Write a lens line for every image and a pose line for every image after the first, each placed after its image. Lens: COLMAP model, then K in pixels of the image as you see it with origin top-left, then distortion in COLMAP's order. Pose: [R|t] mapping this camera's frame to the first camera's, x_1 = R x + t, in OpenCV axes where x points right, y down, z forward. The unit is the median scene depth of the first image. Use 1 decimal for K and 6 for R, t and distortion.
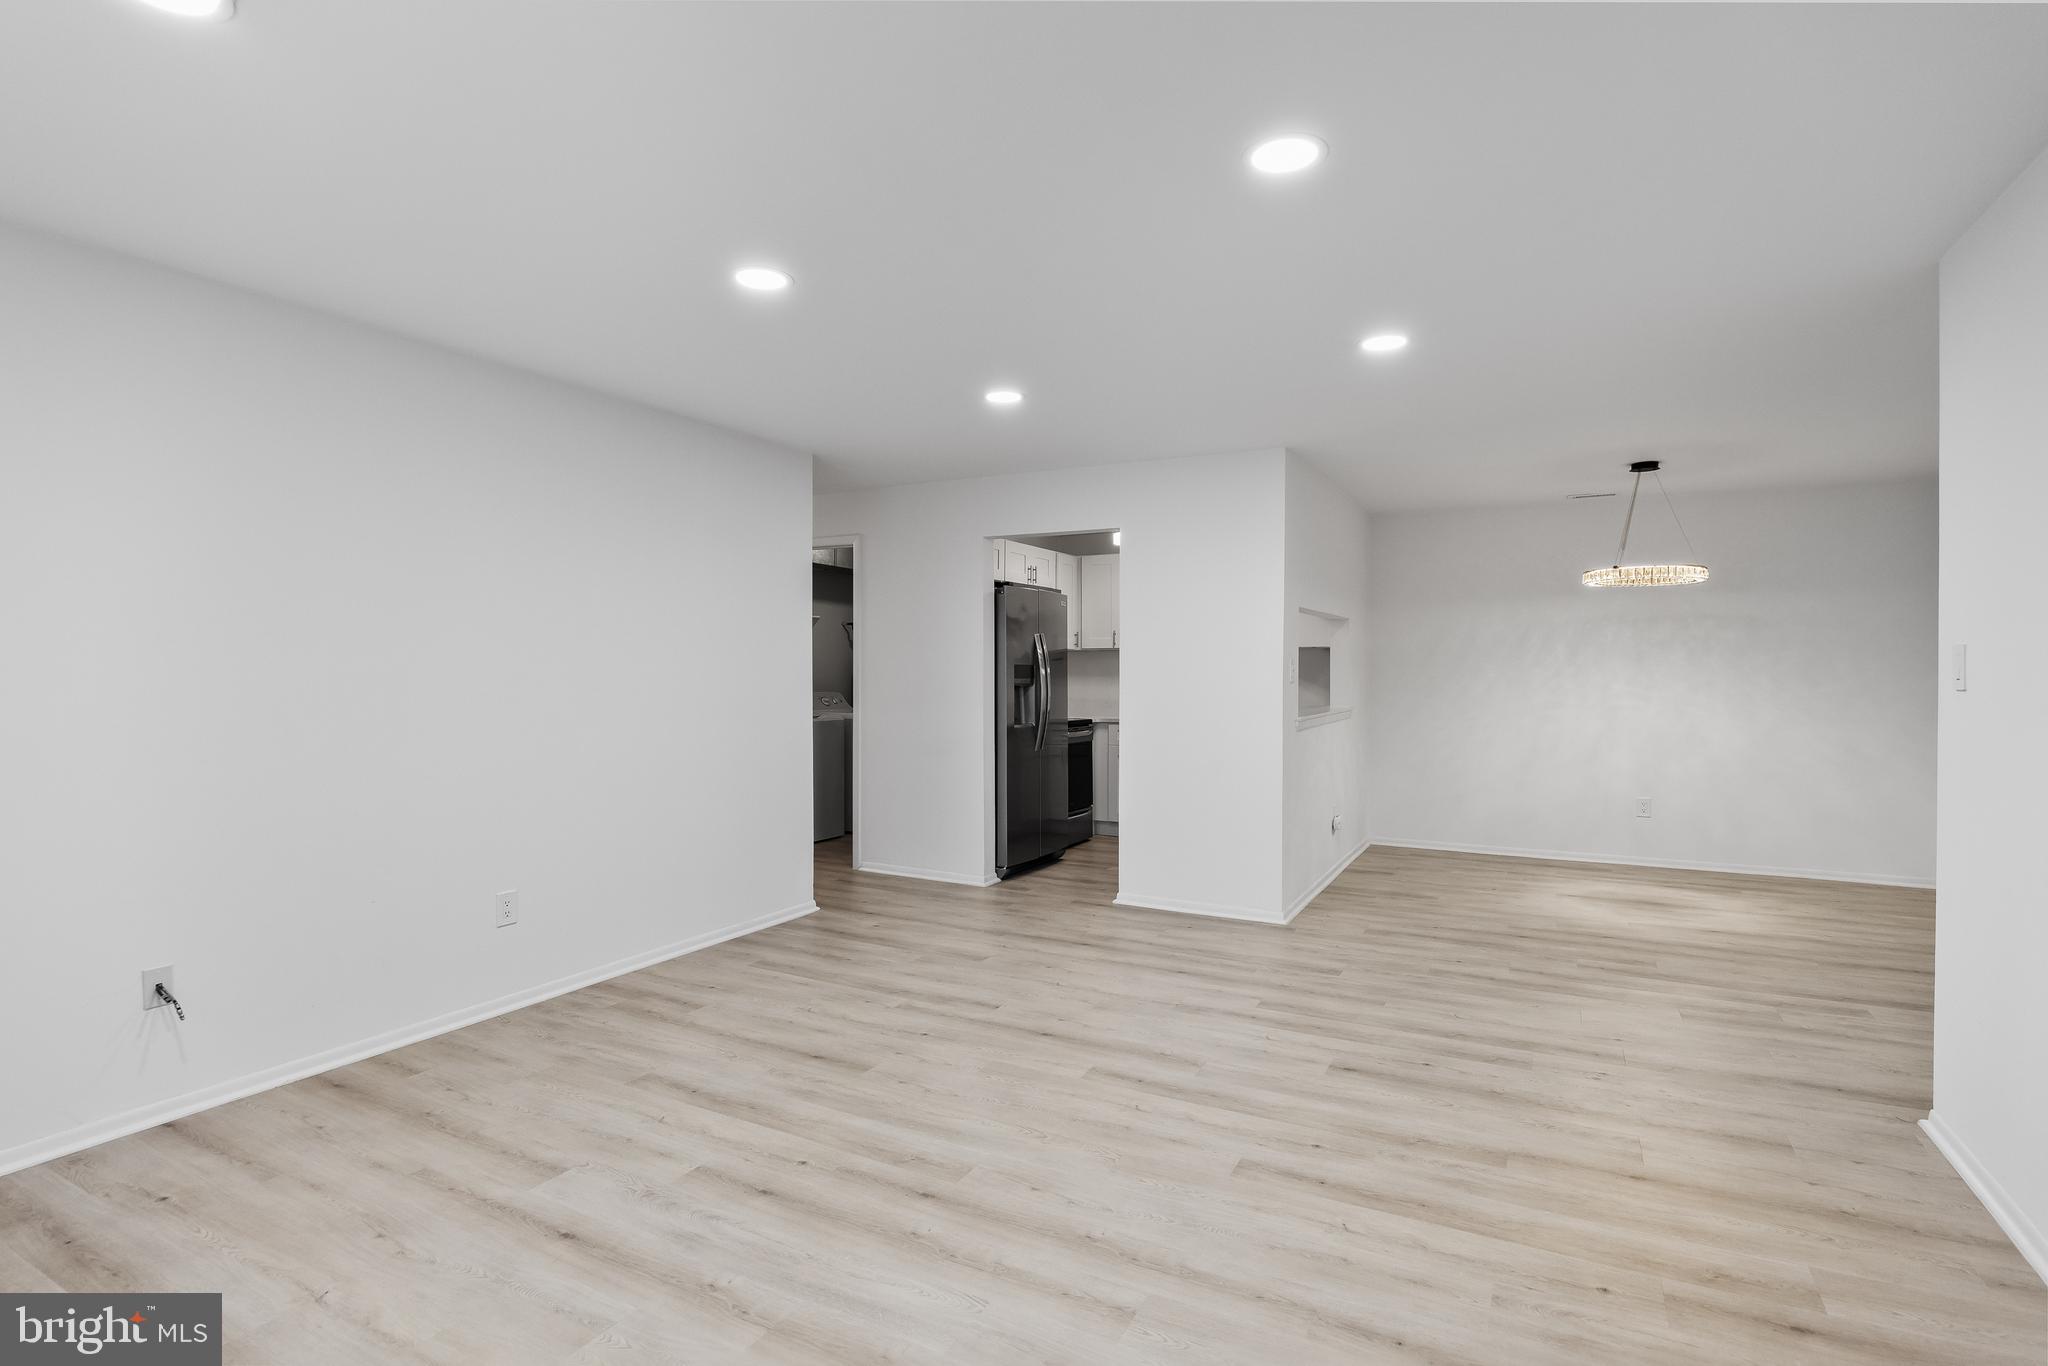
lens RADIAL K [[965.5, 0, 1024.0], [0, 965.5, 683.0], [0, 0, 1]] dist [-0.014405, 0.000549]
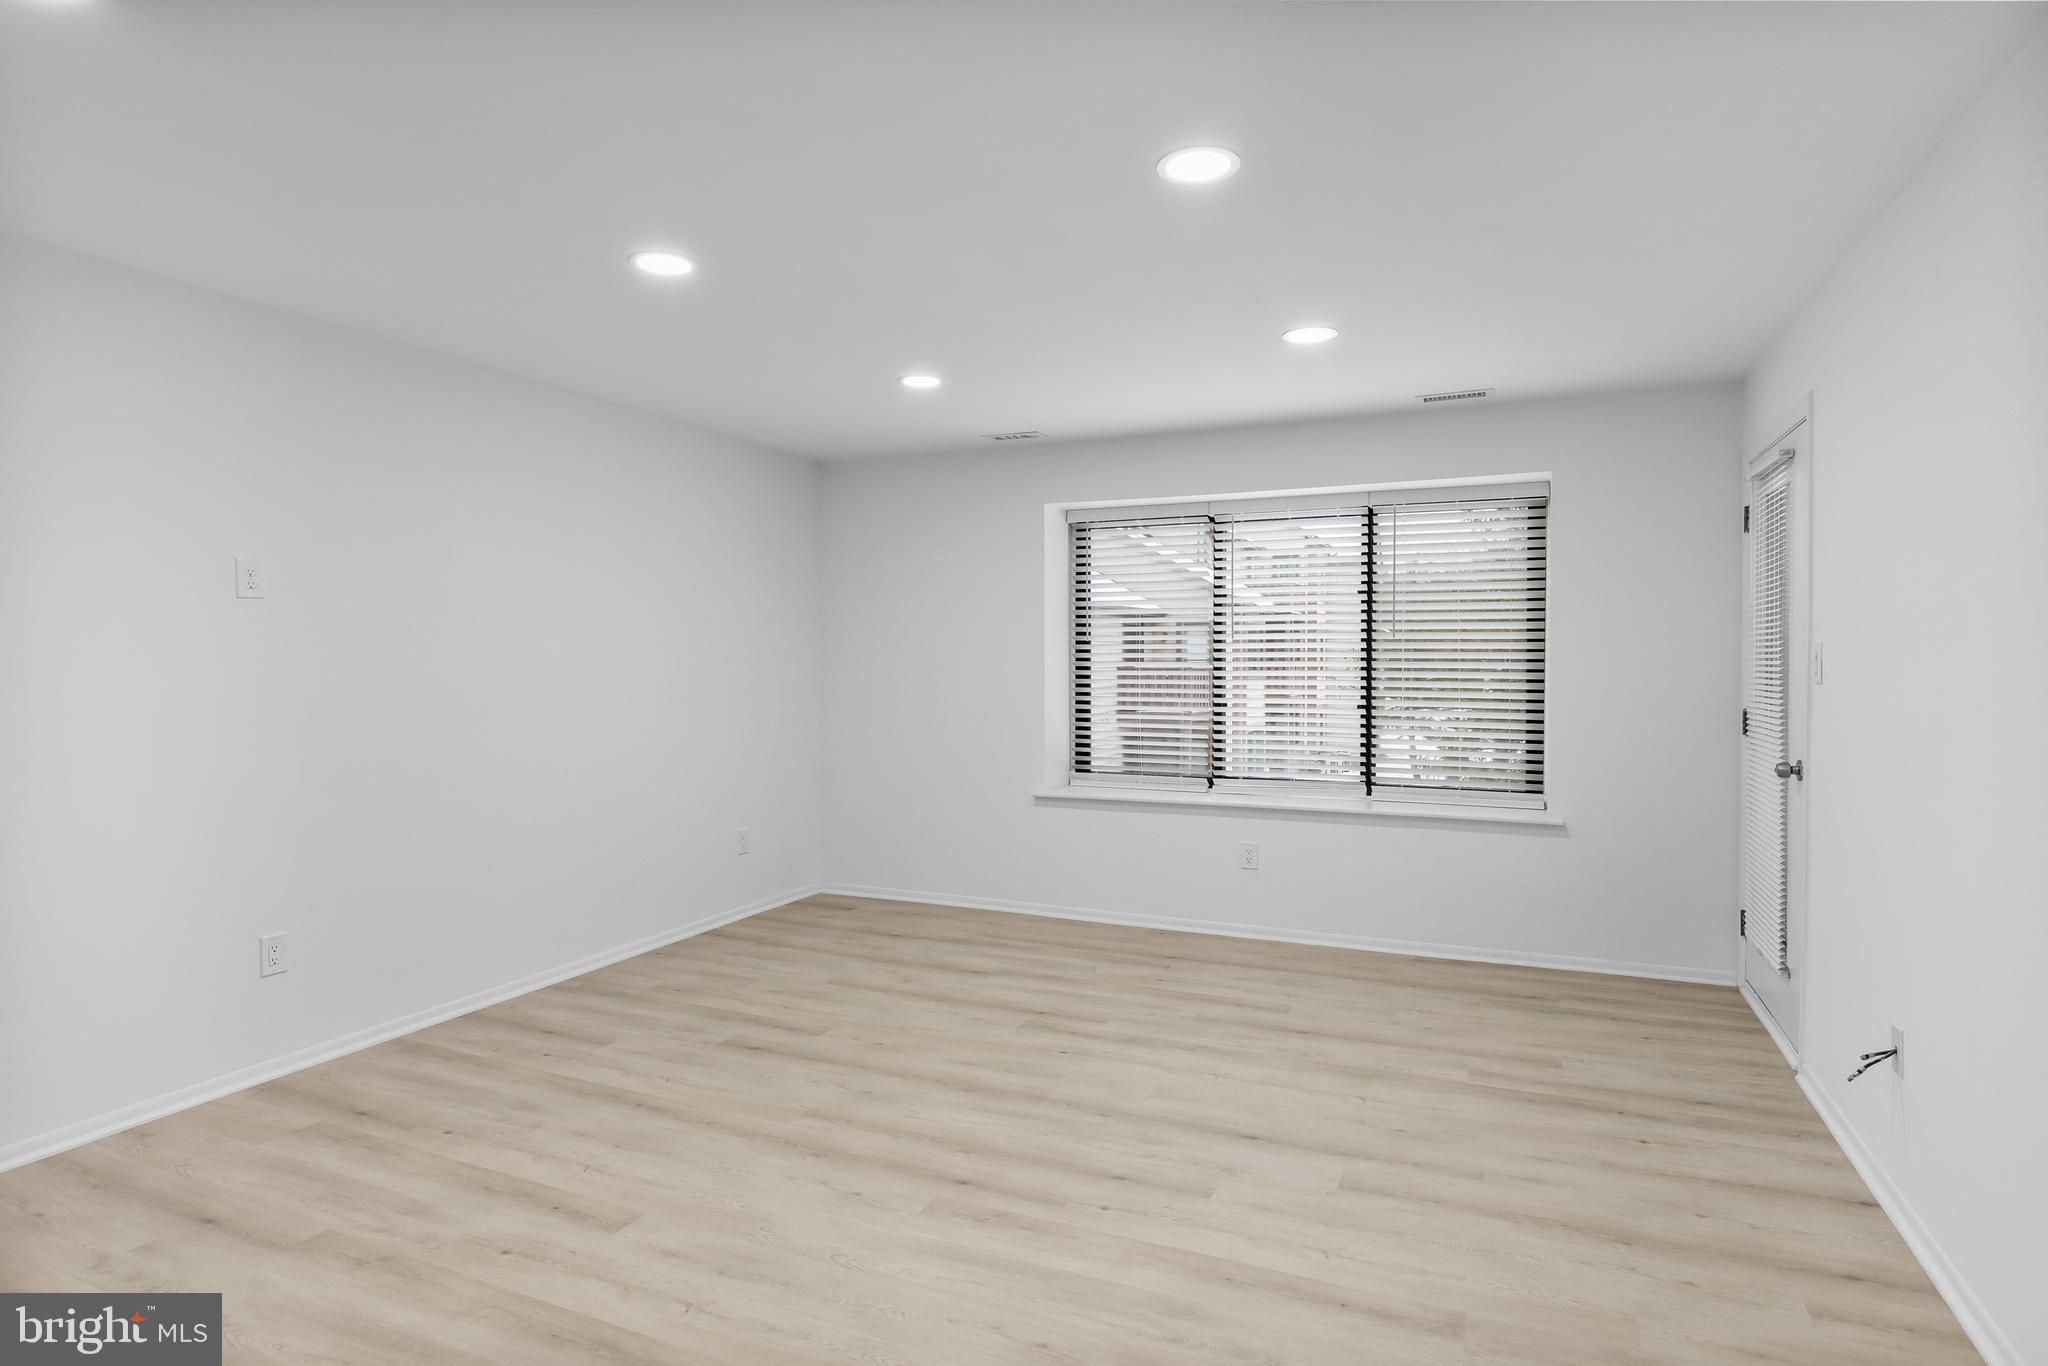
lens RADIAL K [[1087.7, 0, 1020.9], [0, 1087.7, 648.7], [0, 0, 1]] dist [-0.006145, 0.000718]
pose [[-0.997763, 0.004312, -0.066707, -0.080625], [0.004041, 0.999983, 0.004199, -0.042048], [0.066724, 0.003920, -0.997764, 1.992076]]
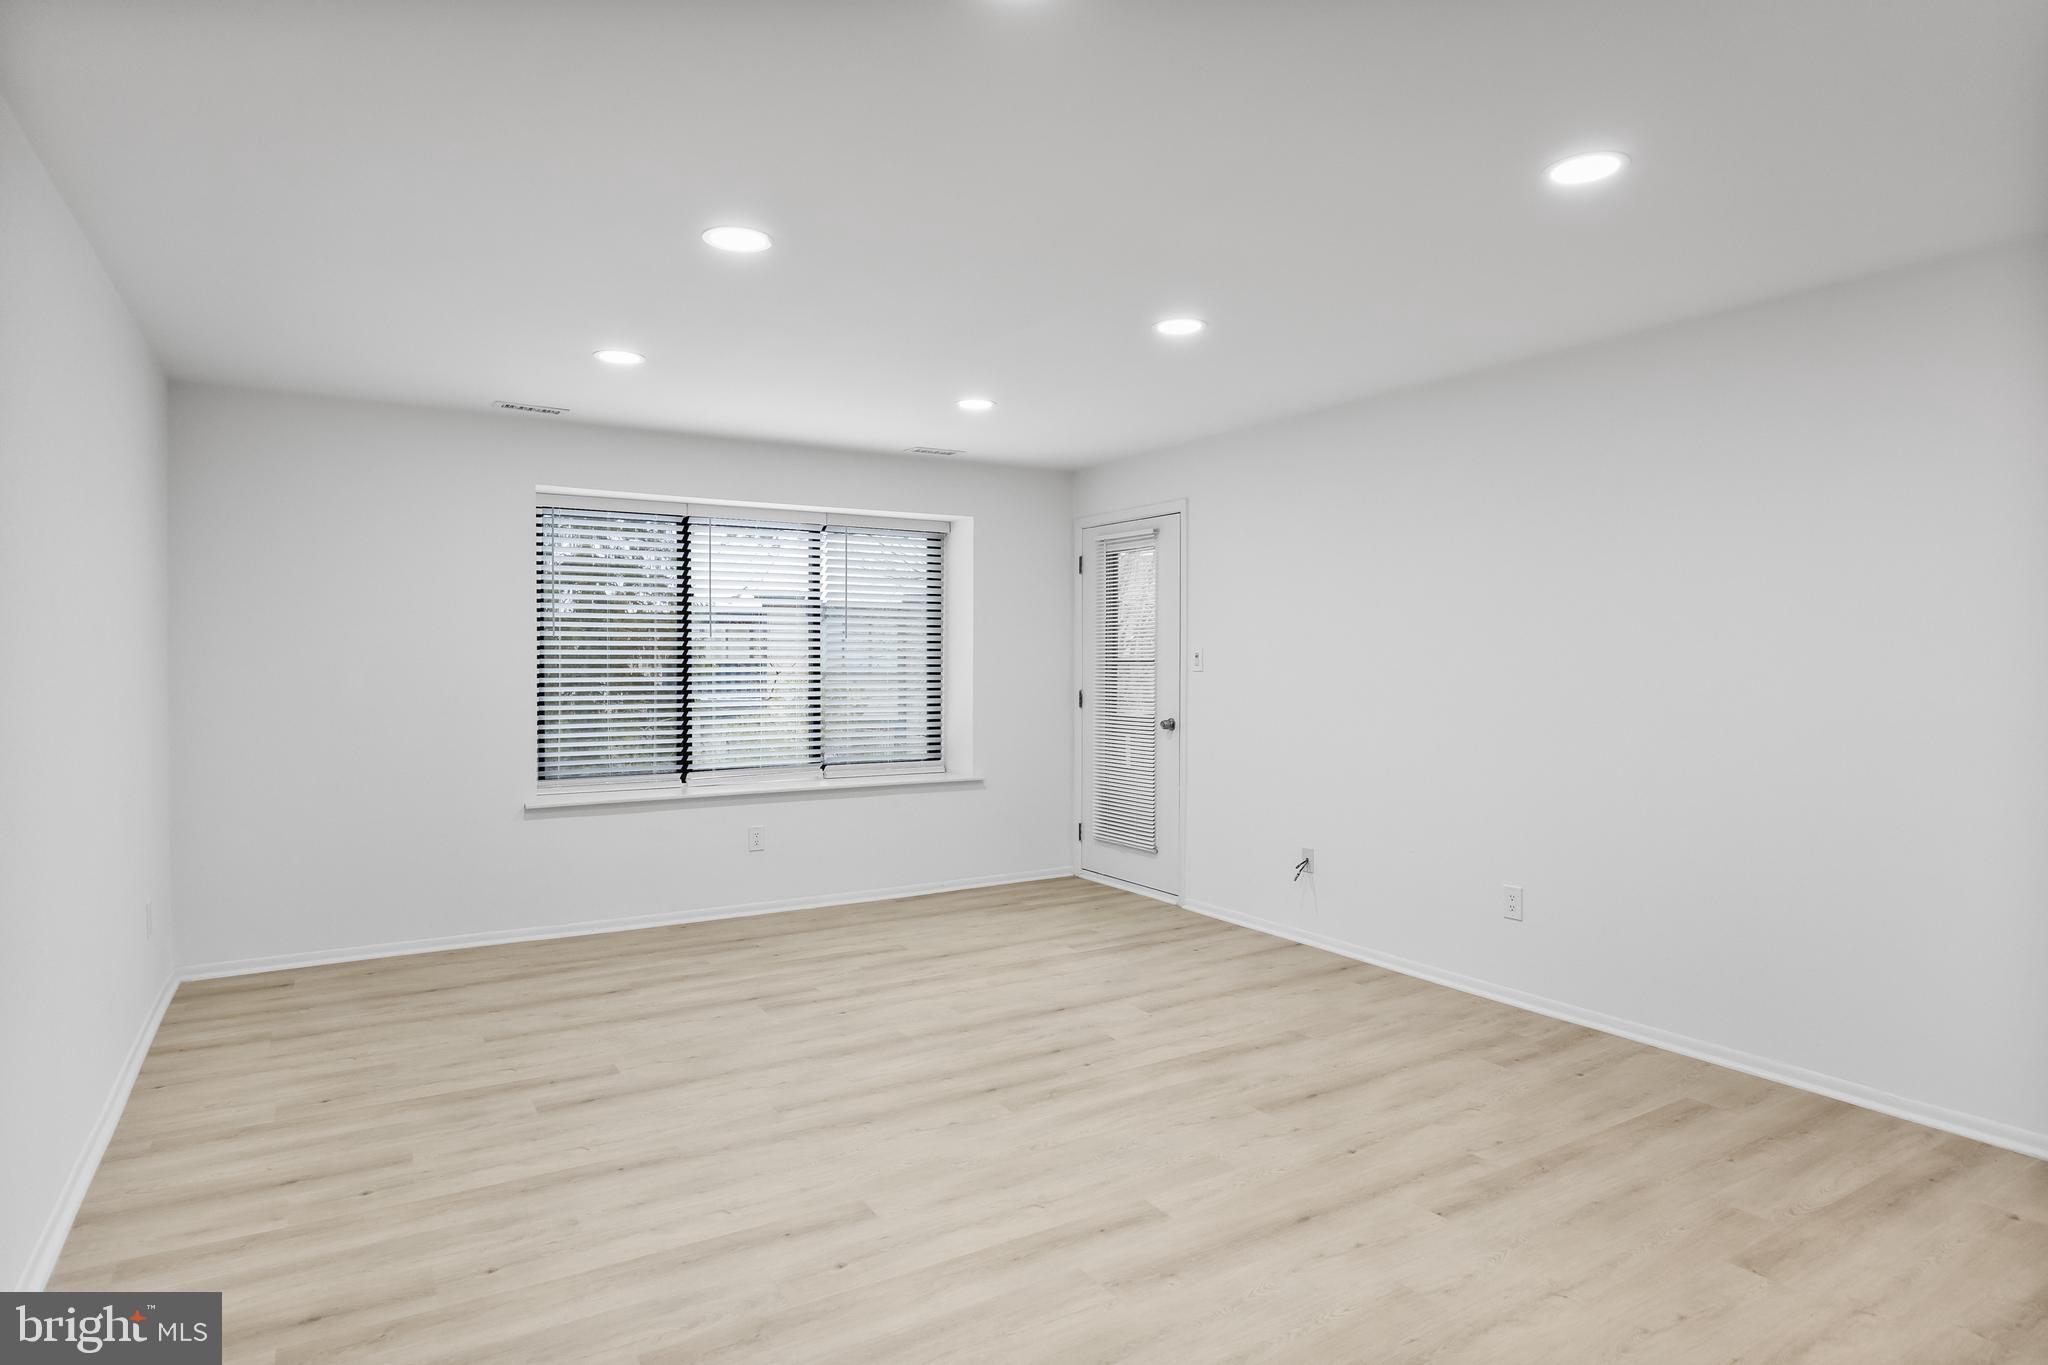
lens RADIAL K [[1161.1, 0, 1024.0], [0, 1161.1, 628.2], [0, 0, 1]] dist [-0.005322, -0.001185]
pose [[-0.498566, -0.017607, -0.866673, 1.095695], [-0.010223, 0.999844, -0.014431, -0.040882], [0.866792, 0.001666, -0.498668, 1.641278]]
